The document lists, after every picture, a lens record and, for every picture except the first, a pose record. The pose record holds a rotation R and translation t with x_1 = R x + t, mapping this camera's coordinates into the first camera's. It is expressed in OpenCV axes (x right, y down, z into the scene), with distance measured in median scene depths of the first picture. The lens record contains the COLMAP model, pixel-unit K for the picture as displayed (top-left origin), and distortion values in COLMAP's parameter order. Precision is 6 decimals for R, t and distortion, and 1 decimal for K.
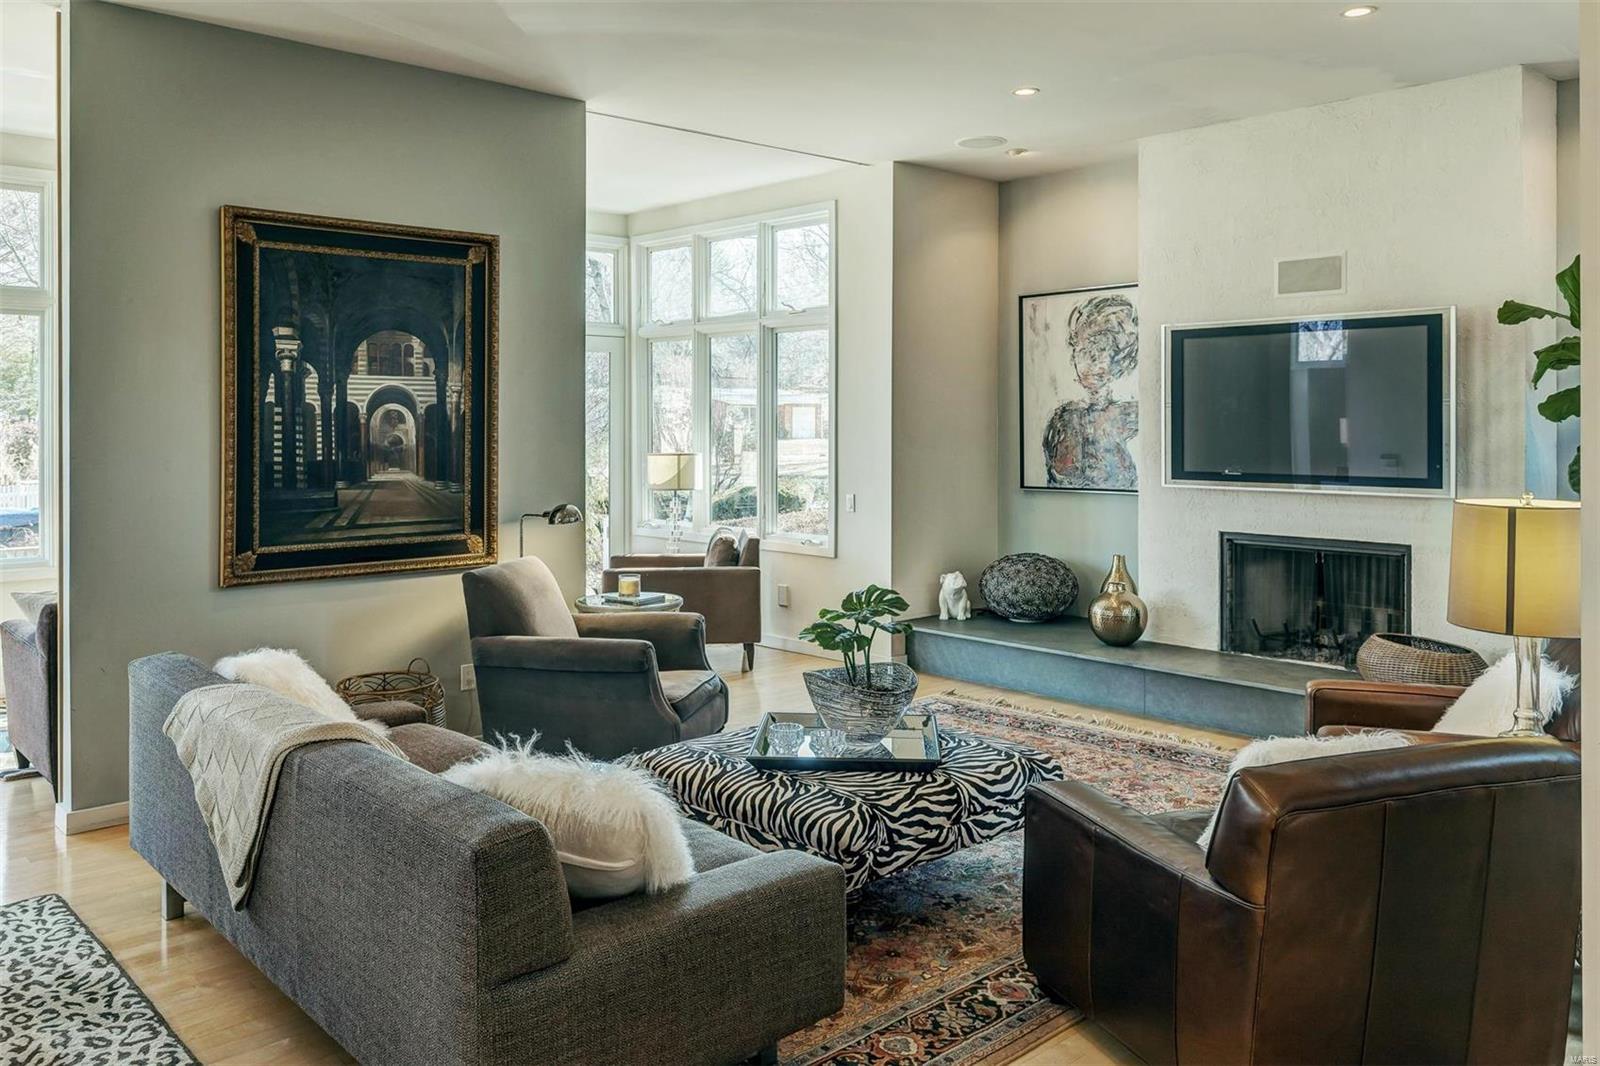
lens RADIAL K [[1250.7, 0, 794.1], [0, 1250.7, 446.6], [0, 0, 1]] dist [0.004152, -0.000192]
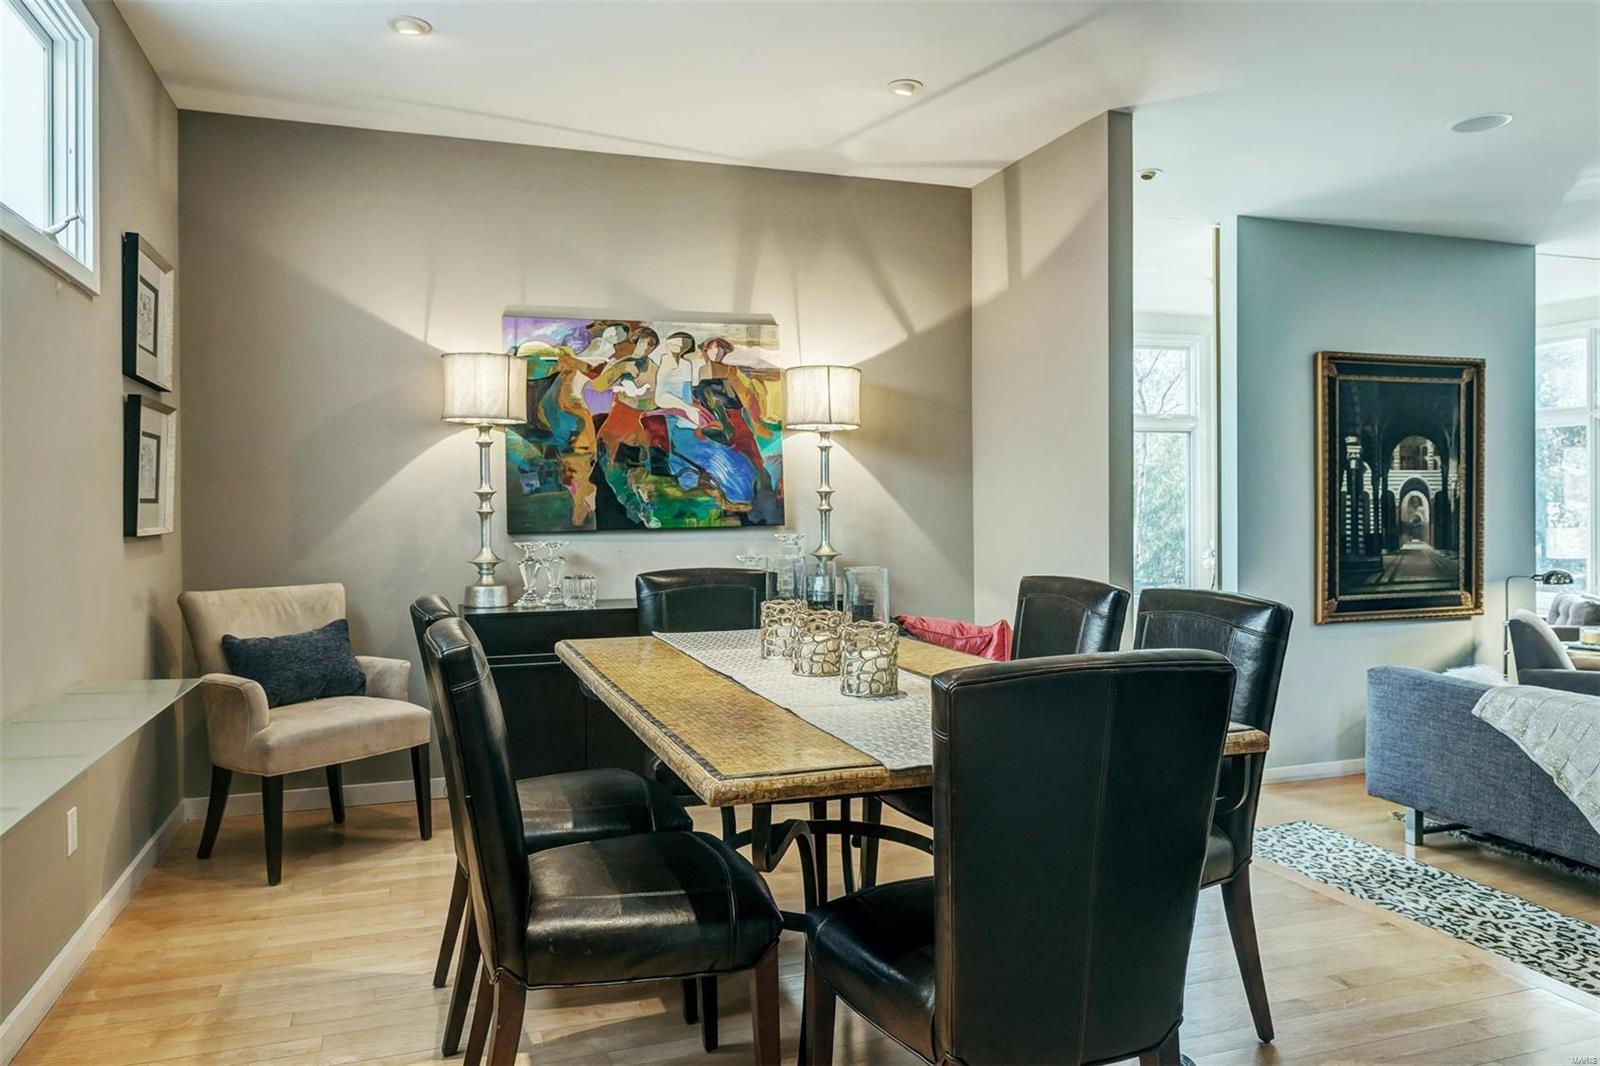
lens RADIAL K [[1125.7, 0, 796.0], [0, 1125.7, 523.6], [0, 0, 1]] dist [0.012435, 0.002188]
pose [[0.927819, 0.001316, -0.373028, -0.491959], [-0.000726, 0.999998, 0.001722, -0.001403], [0.373030, -0.001327, 0.927818, -0.364671]]
